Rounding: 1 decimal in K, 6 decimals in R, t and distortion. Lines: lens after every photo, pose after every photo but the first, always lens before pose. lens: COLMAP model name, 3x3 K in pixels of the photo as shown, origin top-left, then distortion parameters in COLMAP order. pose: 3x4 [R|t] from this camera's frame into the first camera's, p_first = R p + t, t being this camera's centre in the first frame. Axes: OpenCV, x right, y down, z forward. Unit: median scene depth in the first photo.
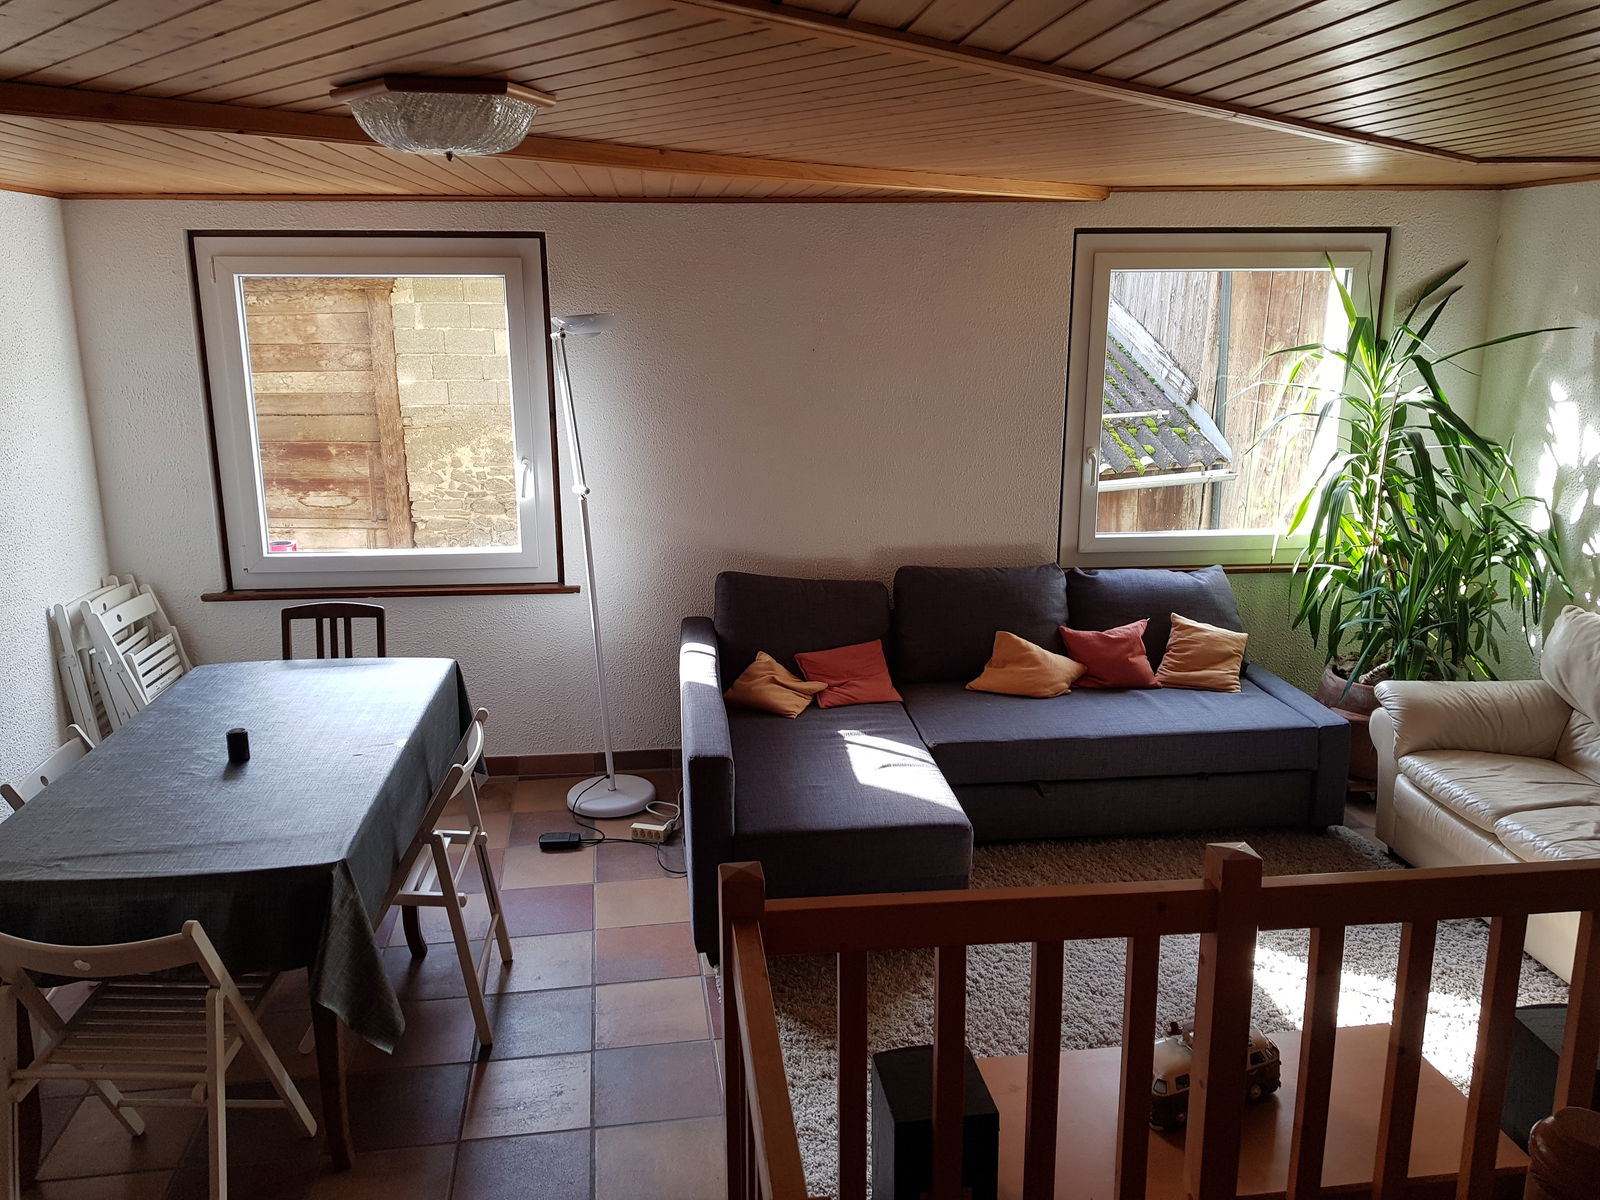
lens RADIAL K [[1230.8, 0, 803.9], [0, 1230.8, 567.4], [0, 0, 1]] dist [0.106569, -0.141580]
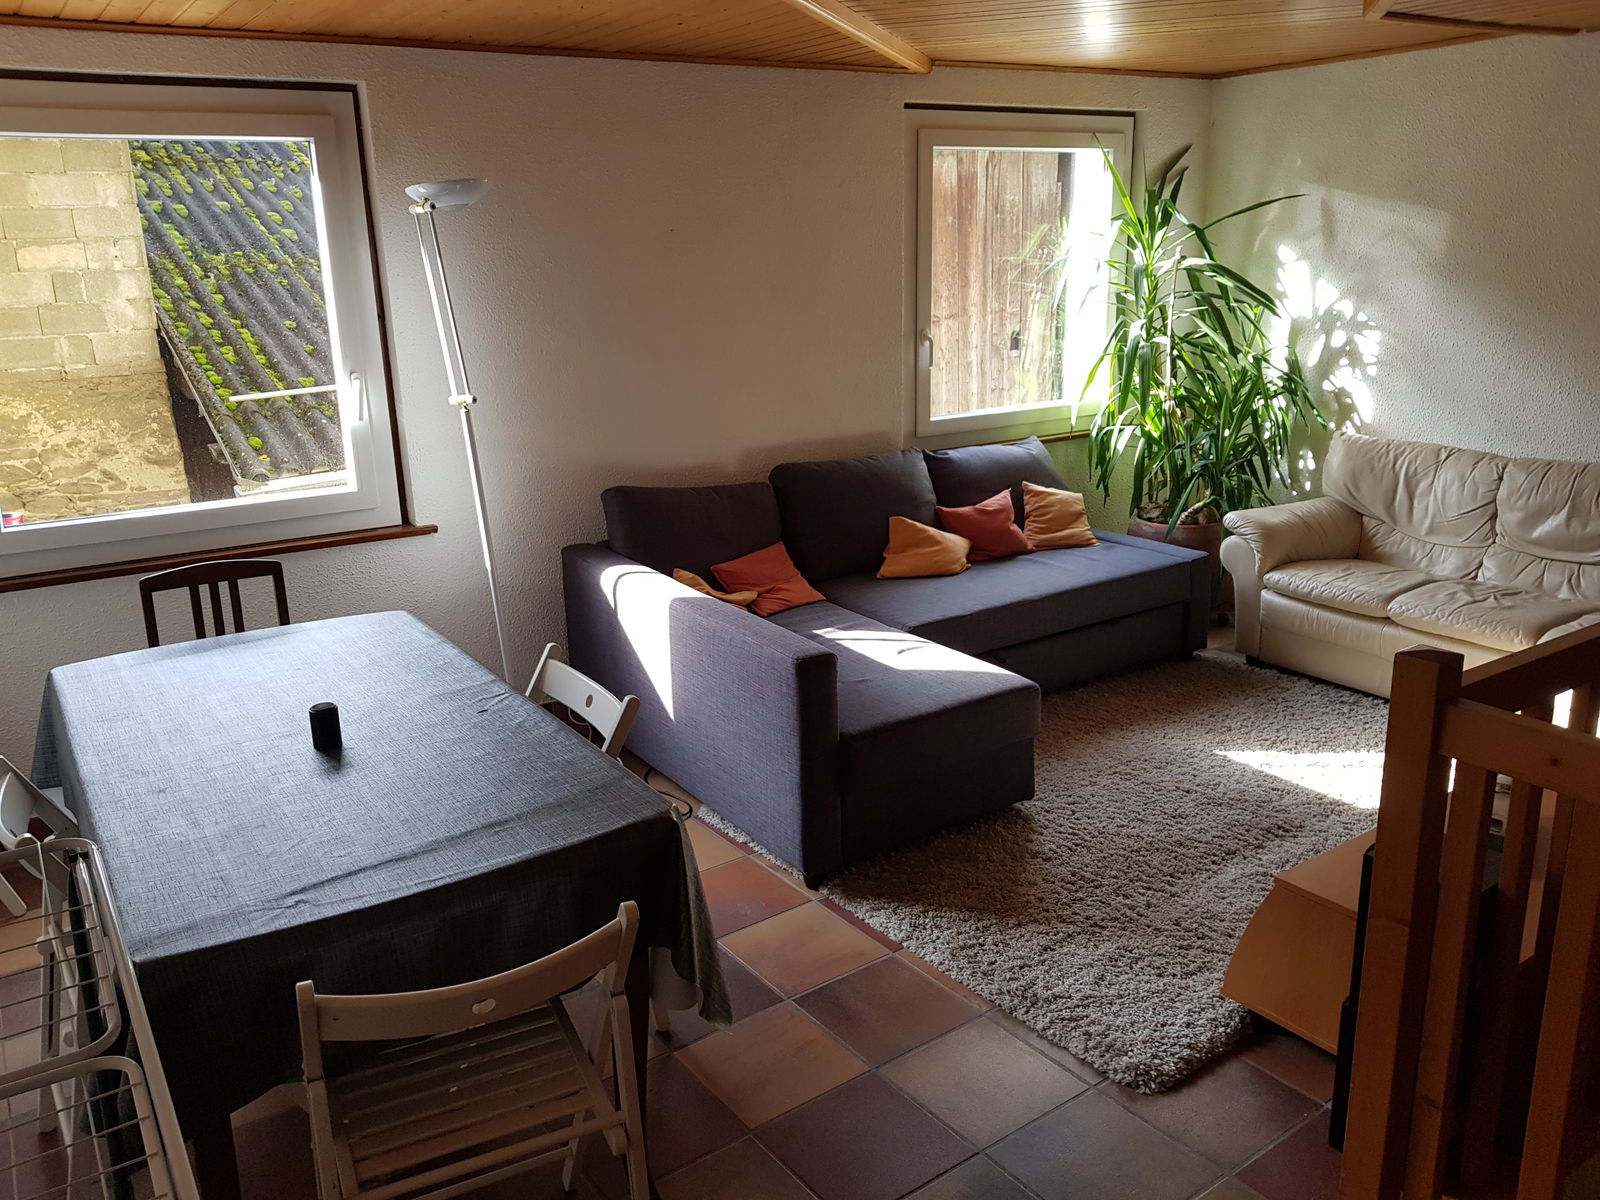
lens RADIAL K [[1230.8, 0, 803.9], [0, 1230.8, 567.4], [0, 0, 1]] dist [0.106569, -0.141580]
pose [[0.896640, -0.134173, 0.421940, -0.329405], [0.122188, 0.990956, 0.055459, 0.029027], [-0.425566, 0.001829, 0.904926, 0.145126]]
